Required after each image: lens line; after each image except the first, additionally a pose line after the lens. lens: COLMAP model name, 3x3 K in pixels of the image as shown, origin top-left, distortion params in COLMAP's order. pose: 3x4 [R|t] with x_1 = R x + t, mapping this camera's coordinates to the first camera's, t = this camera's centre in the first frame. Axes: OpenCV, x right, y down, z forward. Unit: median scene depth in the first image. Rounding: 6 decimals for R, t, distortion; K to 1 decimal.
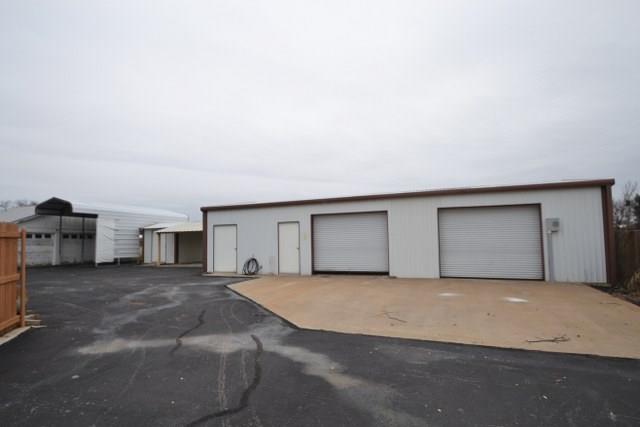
lens RADIAL K [[334.6, 0, 320.7], [0, 334.6, 213.8], [0, 0, 1]] dist [-0.013231, -0.000508]
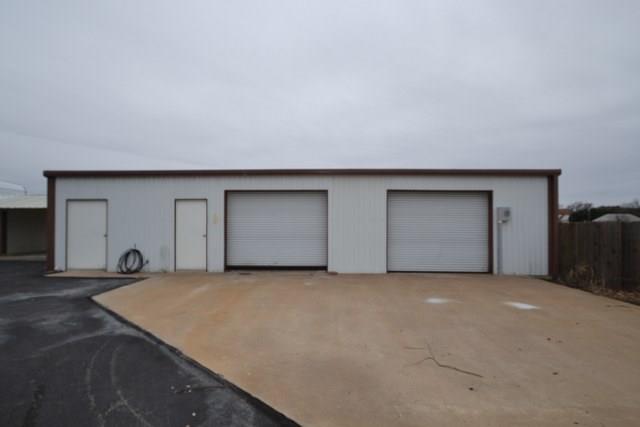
lens RADIAL K [[328.5, 0, 318.8], [0, 328.5, 217.4], [0, 0, 1]] dist [-0.008600, -0.000692]
pose [[0.939391, 0.028102, 0.341695, -0.089868], [-0.046501, 0.997869, 0.045774, 0.021288], [-0.339680, -0.058889, 0.938696, 0.274977]]
